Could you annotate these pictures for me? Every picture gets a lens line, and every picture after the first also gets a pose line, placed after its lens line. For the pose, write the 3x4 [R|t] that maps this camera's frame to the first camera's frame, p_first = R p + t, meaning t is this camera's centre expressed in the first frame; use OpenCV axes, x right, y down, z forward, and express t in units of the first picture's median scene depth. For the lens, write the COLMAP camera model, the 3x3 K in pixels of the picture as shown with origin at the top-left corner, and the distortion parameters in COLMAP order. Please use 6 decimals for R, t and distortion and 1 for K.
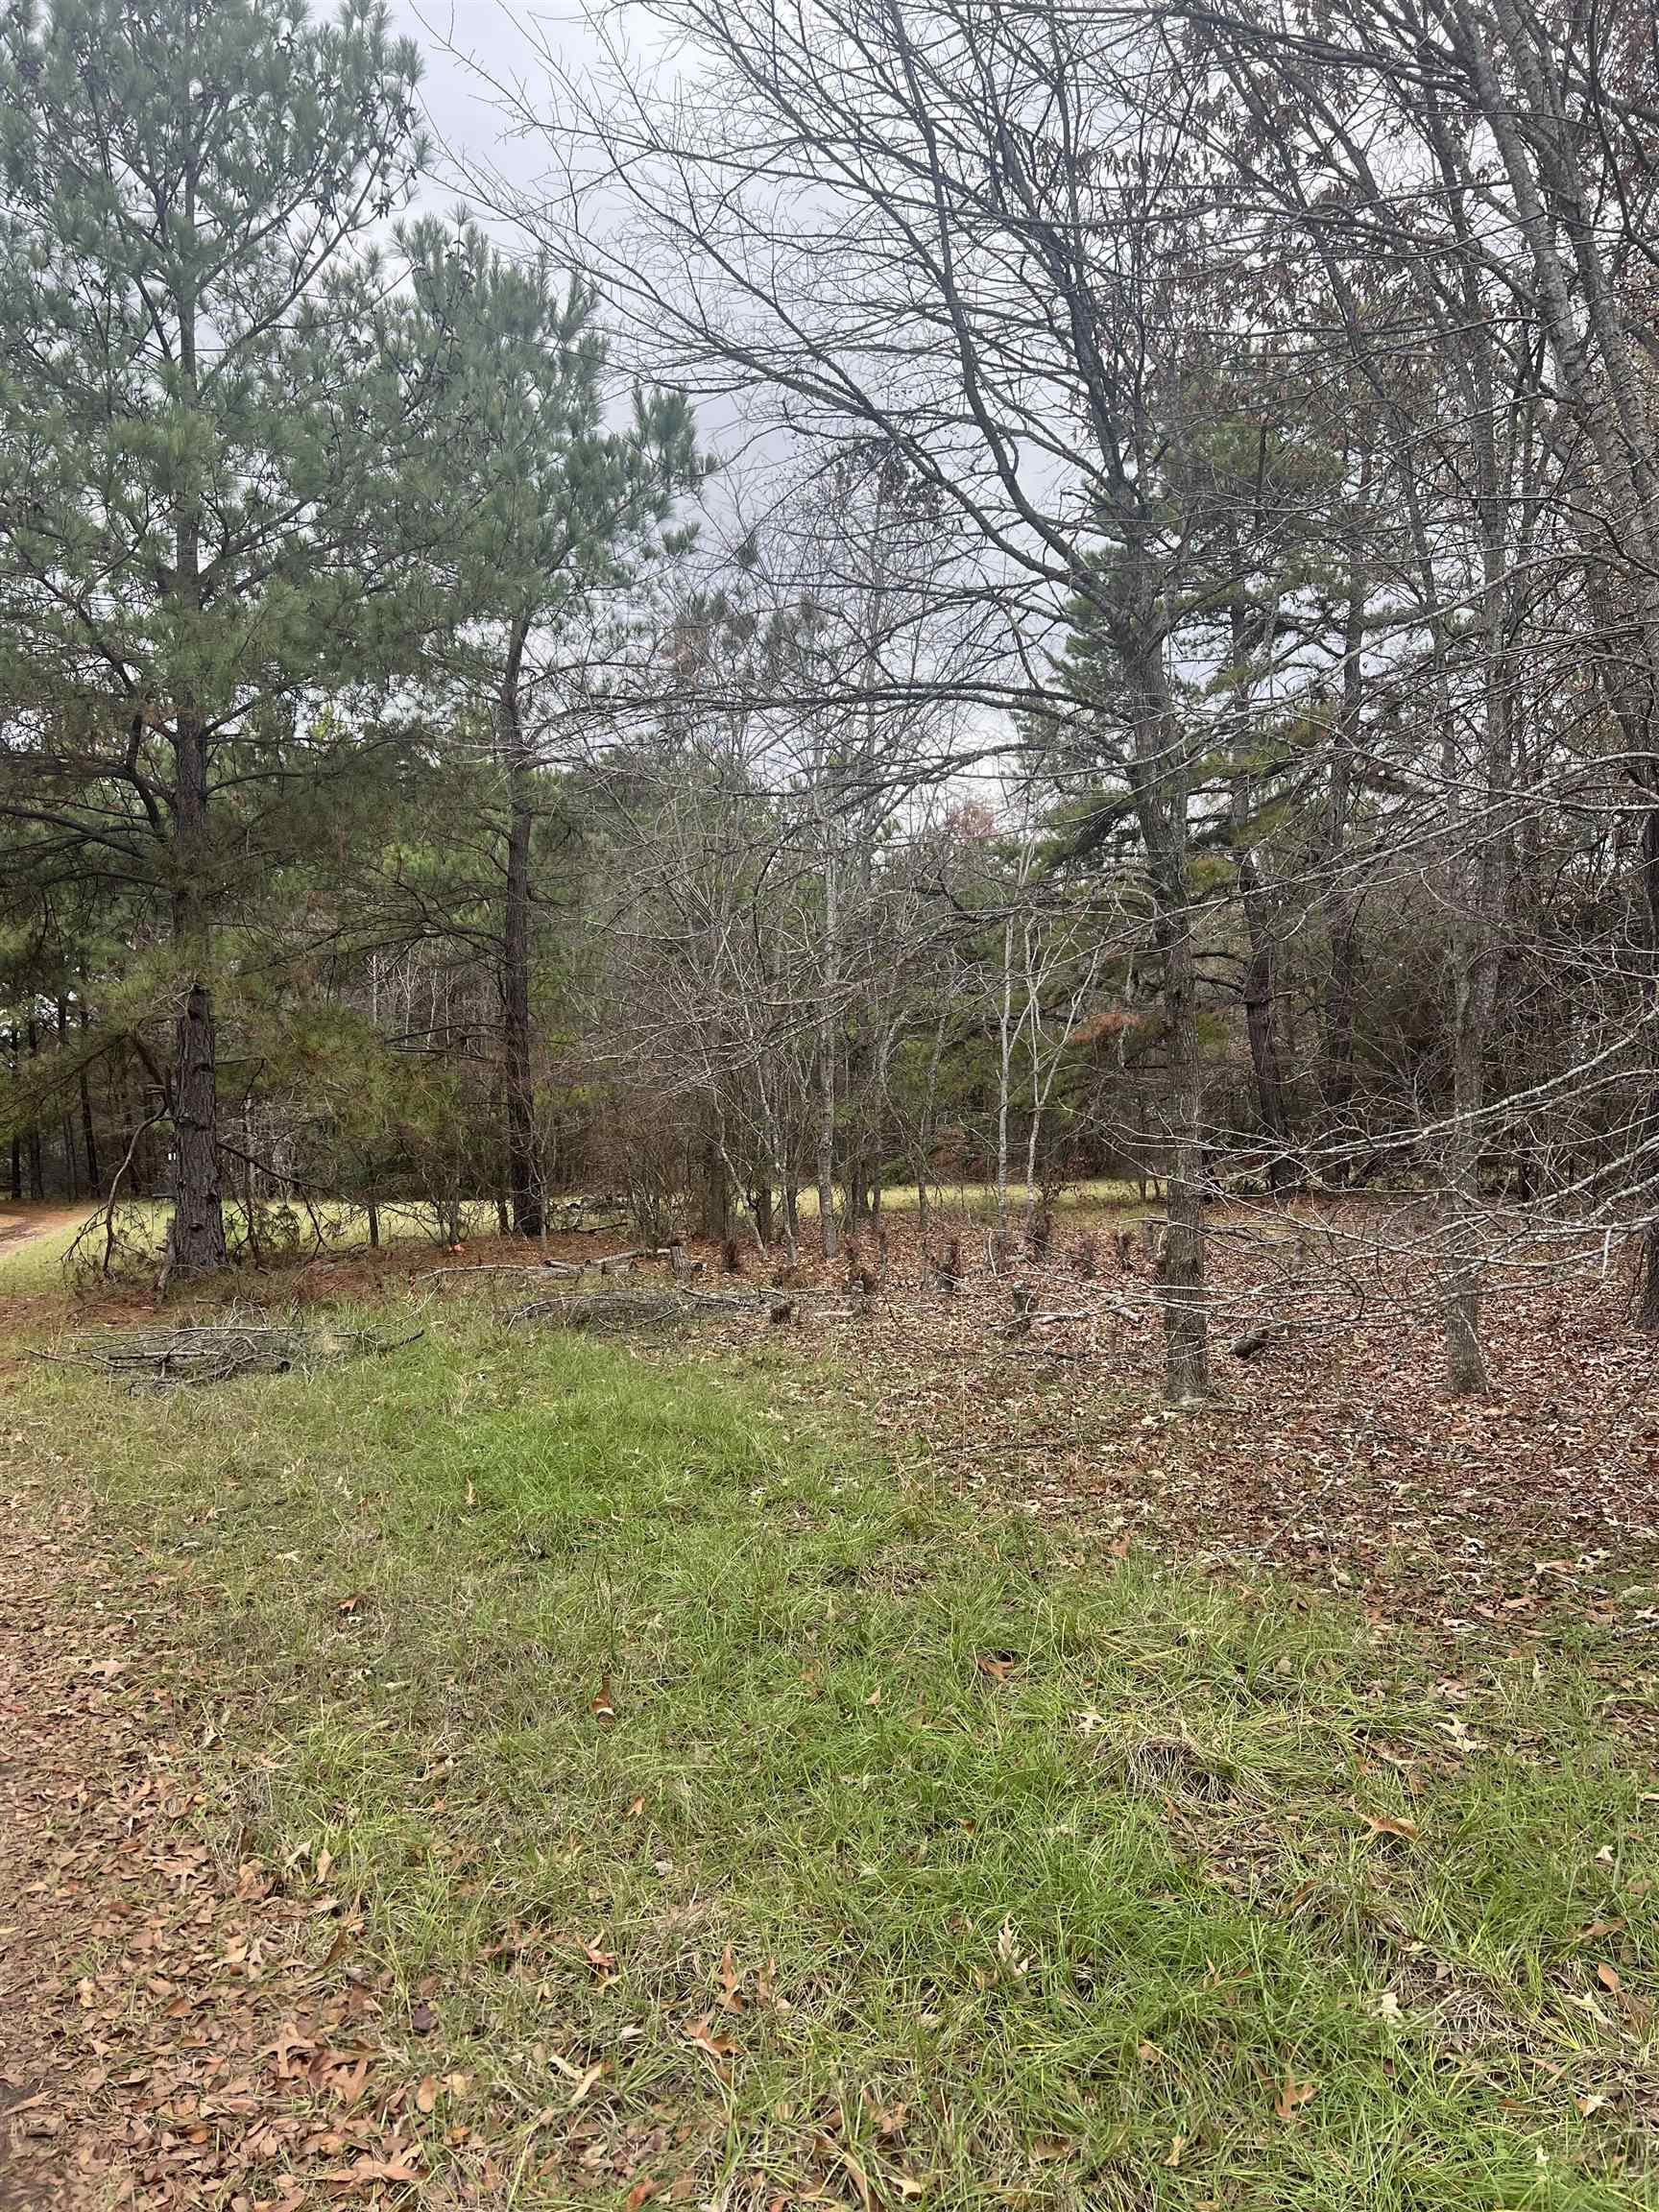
lens RADIAL K [[1677.2, 0, 824.4], [0, 1677.2, 1117.7], [0, 0, 1]] dist [0.038432, -0.046098]
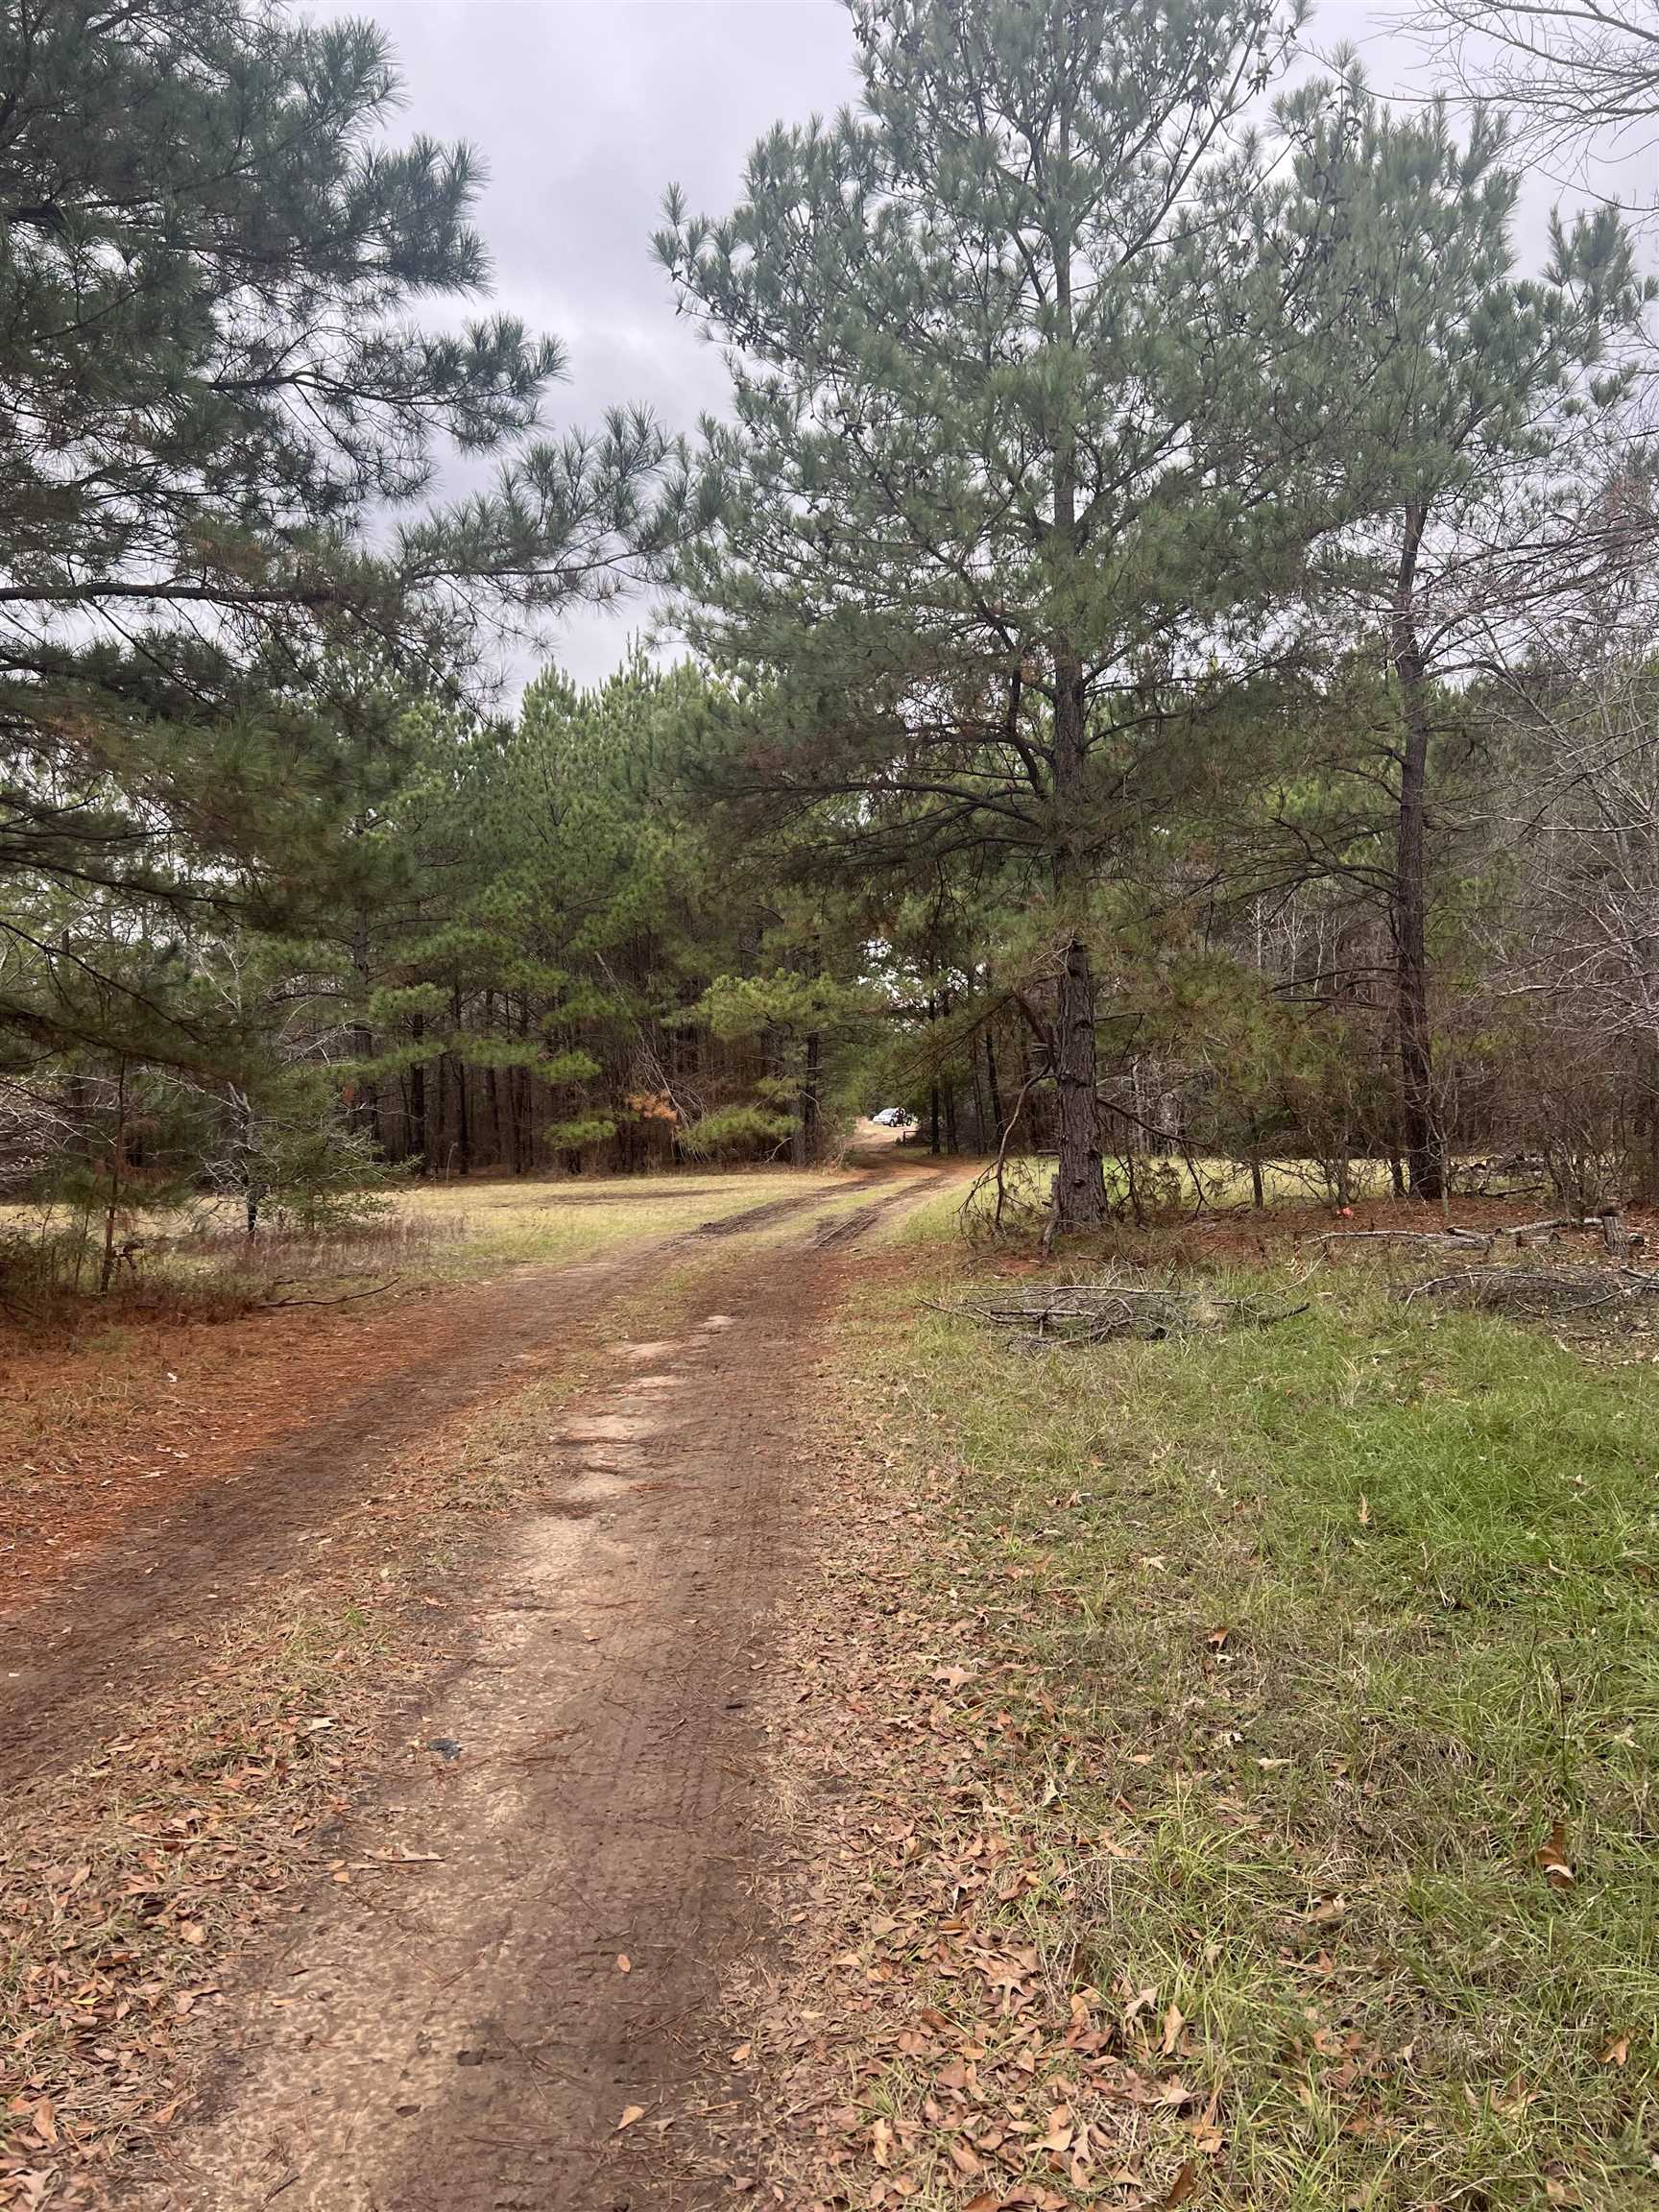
lens RADIAL K [[1677.2, 0, 816.6], [0, 1677.2, 1125.1], [0, 0, 1]] dist [0.038432, -0.046098]
pose [[0.867774, -0.000648, -0.496958, -0.012875], [0.015557, 0.999544, 0.025861, 0.002287], [0.496715, -0.030173, 0.867389, 0.062198]]
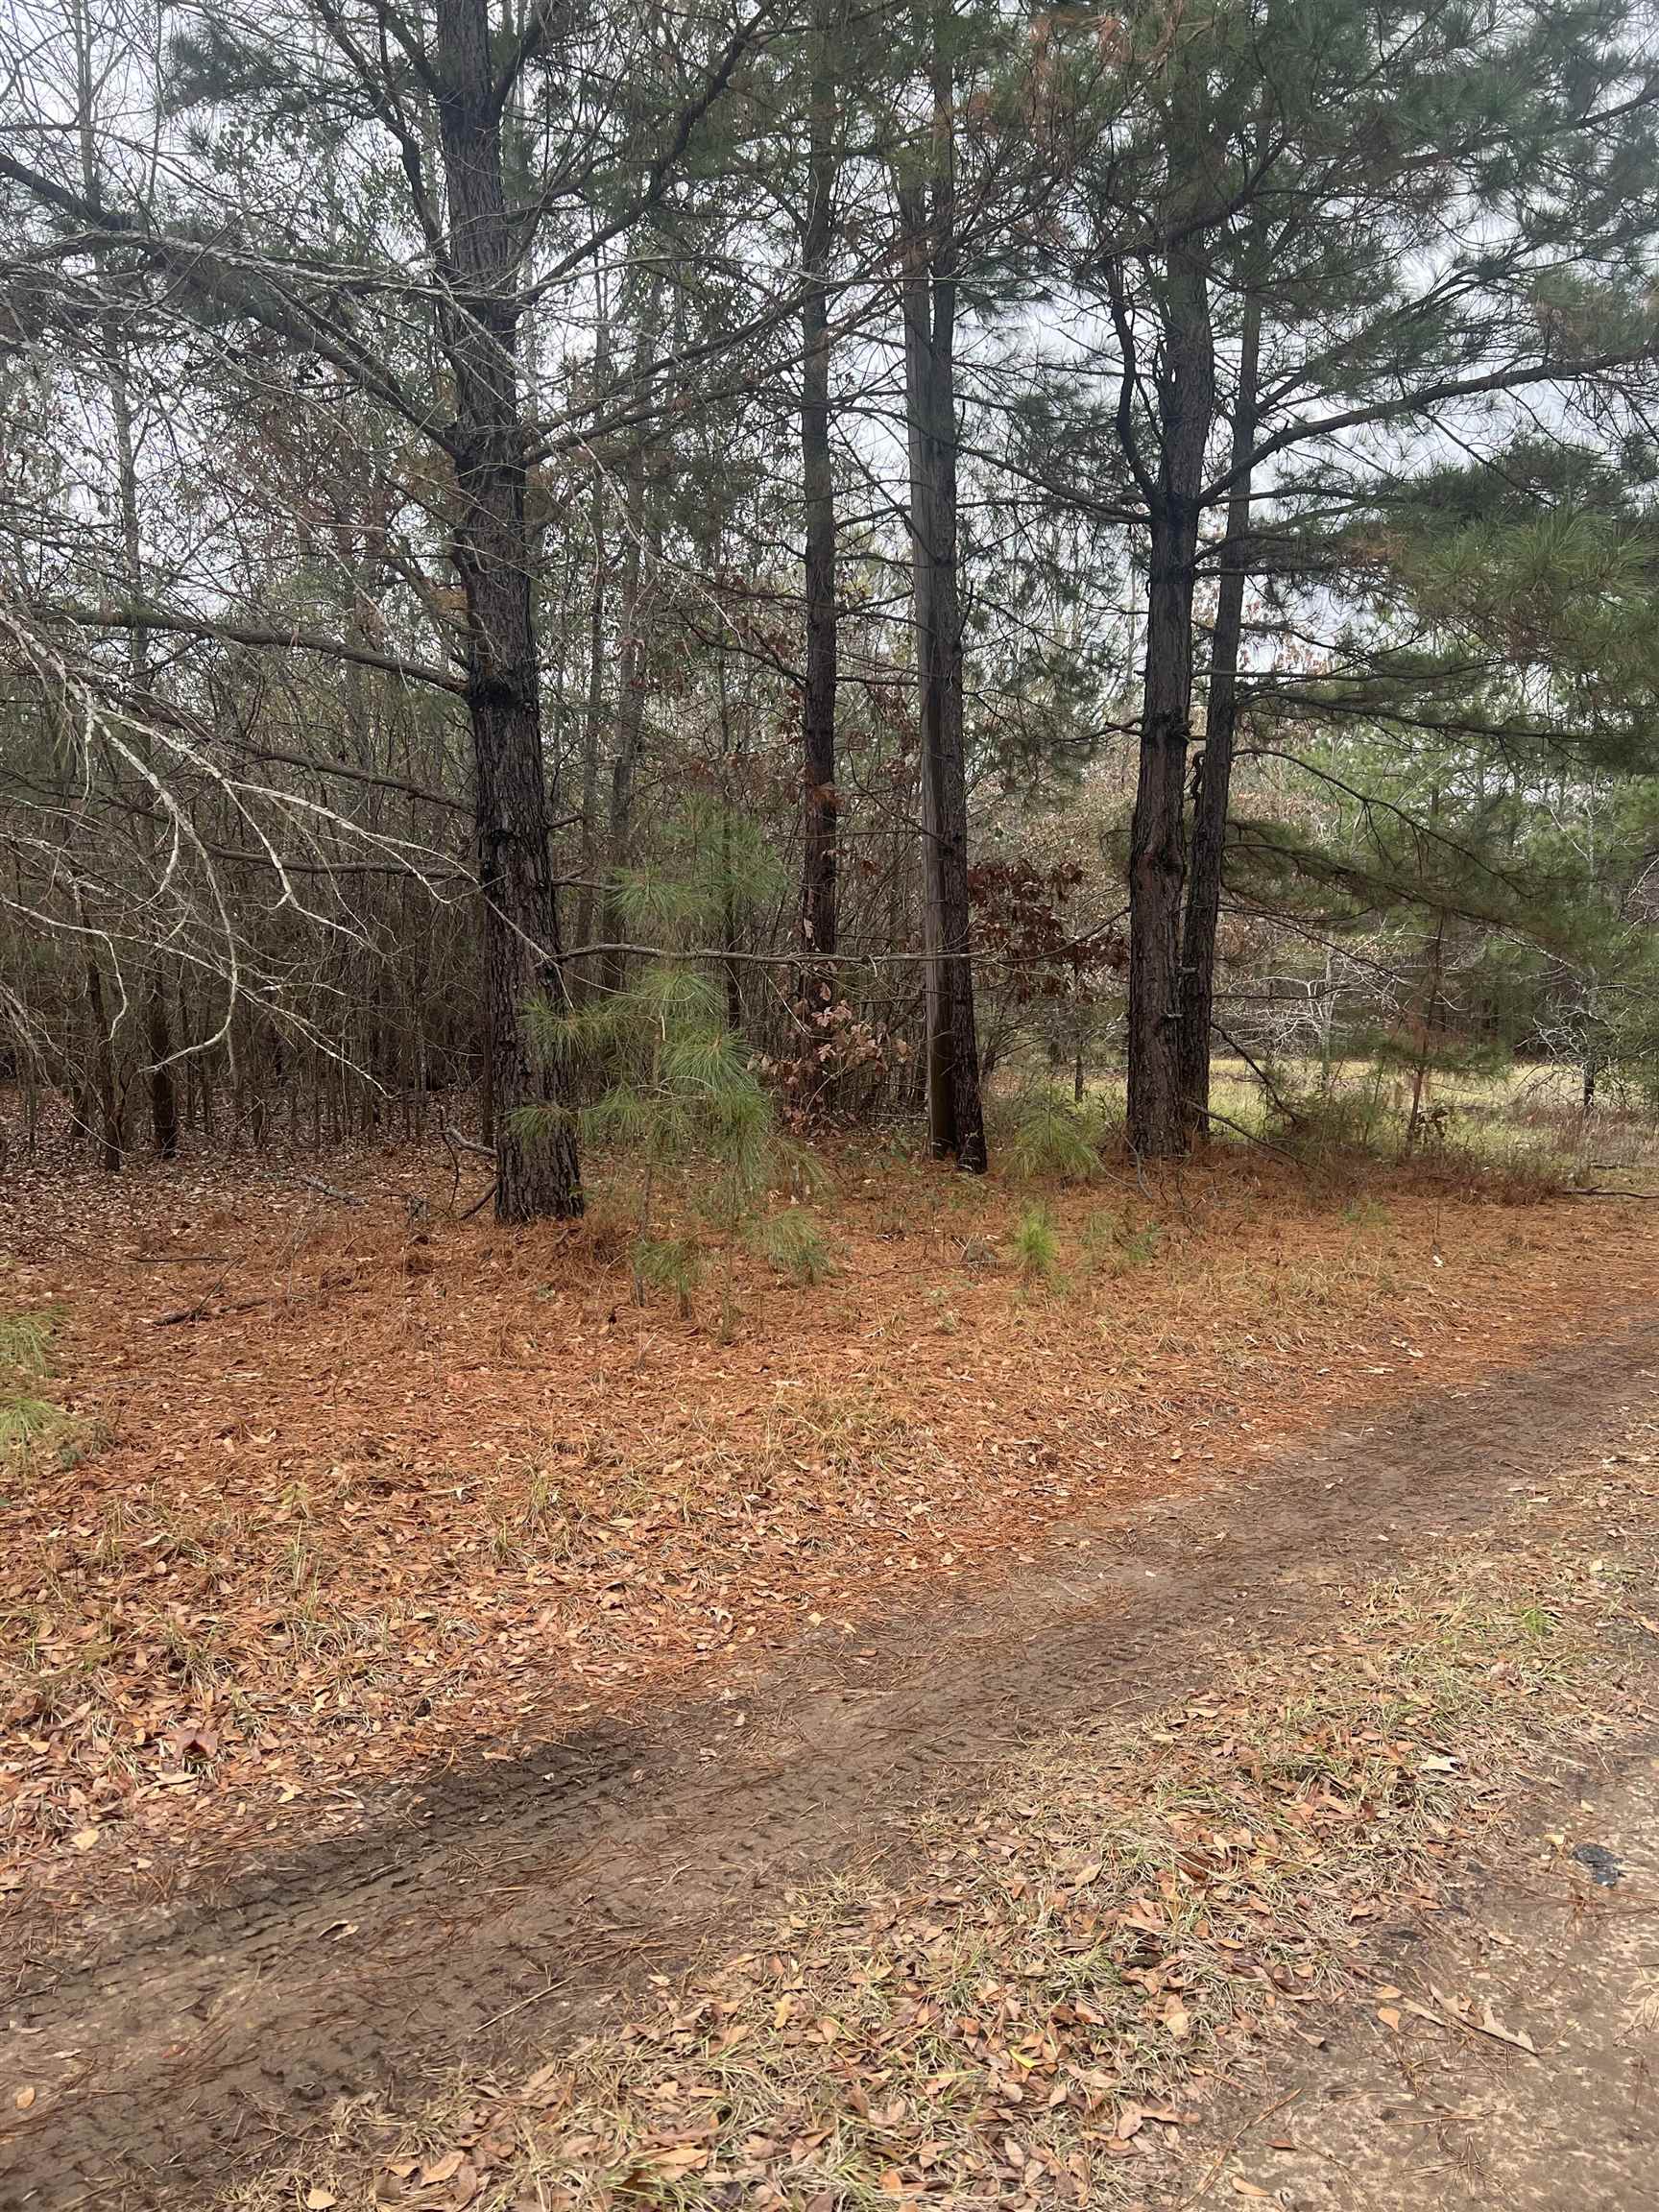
lens RADIAL K [[1677.2, 0, 824.4], [0, 1677.2, 1112.6], [0, 0, 1]] dist [0.038432, -0.046098]
pose [[0.274380, 0.088845, -0.957508, -0.045717], [0.000485, 0.995710, 0.092529, 0.005334], [0.961621, -0.025853, 0.273160, 0.127148]]
